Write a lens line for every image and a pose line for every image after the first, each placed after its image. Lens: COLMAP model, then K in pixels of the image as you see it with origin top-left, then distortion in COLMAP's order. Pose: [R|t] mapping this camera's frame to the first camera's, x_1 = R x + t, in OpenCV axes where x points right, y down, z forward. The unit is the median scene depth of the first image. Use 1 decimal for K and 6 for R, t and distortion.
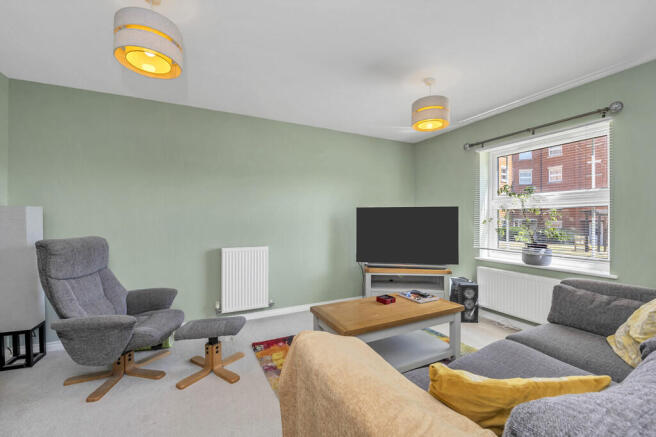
lens RADIAL K [[271.2, 0, 328.5], [0, 271.2, 223.6], [0, 0, 1]] dist [-0.013929, -0.000230]
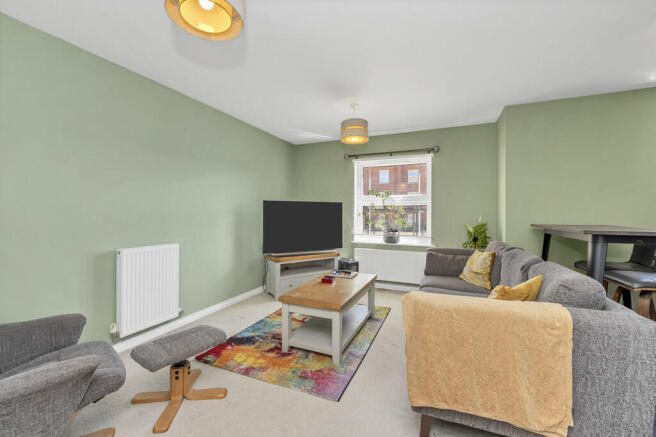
lens RADIAL K [[269.7, 0, 326.4], [0, 269.7, 215.5], [0, 0, 1]] dist [-0.015000, -0.000585]
pose [[0.767871, -0.002709, 0.640599, -0.424206], [0.005161, 0.999985, -0.001957, 0.000321], [-0.640584, 0.004808, 0.767873, 0.073340]]
